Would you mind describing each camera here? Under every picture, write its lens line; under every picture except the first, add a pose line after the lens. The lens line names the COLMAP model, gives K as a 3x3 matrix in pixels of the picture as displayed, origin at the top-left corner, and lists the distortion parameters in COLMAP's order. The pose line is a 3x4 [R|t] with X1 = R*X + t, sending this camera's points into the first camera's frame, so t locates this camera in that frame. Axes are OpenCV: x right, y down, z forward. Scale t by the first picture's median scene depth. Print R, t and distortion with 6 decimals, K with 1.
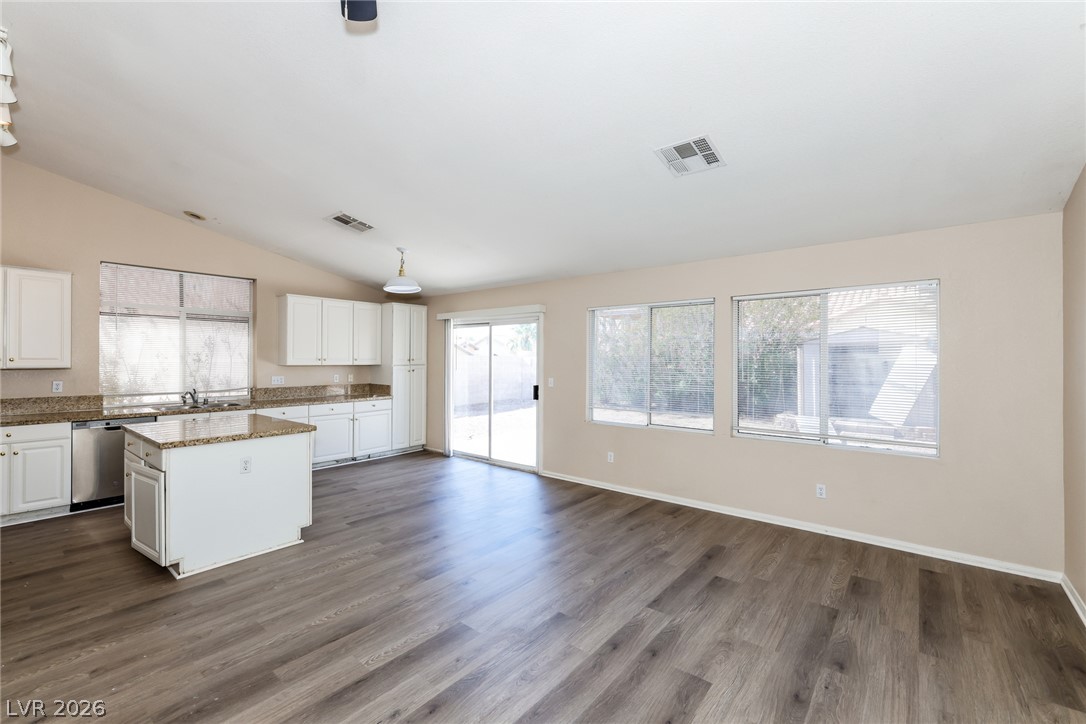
lens RADIAL K [[460.9, 0, 537.0], [0, 460.9, 356.9], [0, 0, 1]] dist [0.001265, -0.000606]
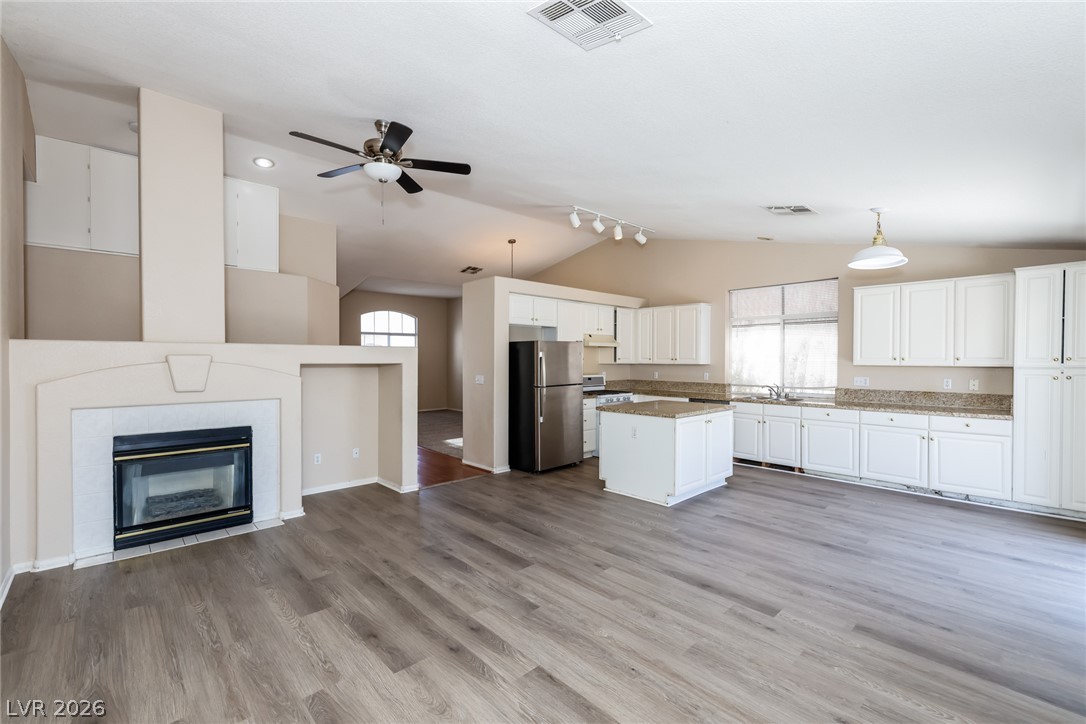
lens RADIAL K [[460.9, 0, 536.1], [0, 460.9, 366.1], [0, 0, 1]] dist [0.001265, -0.000606]
pose [[-0.128001, 0.013727, -0.991679, 0.580257], [0.005077, 0.999900, 0.013185, 0.006122], [0.991761, -0.003347, -0.128058, 0.622909]]
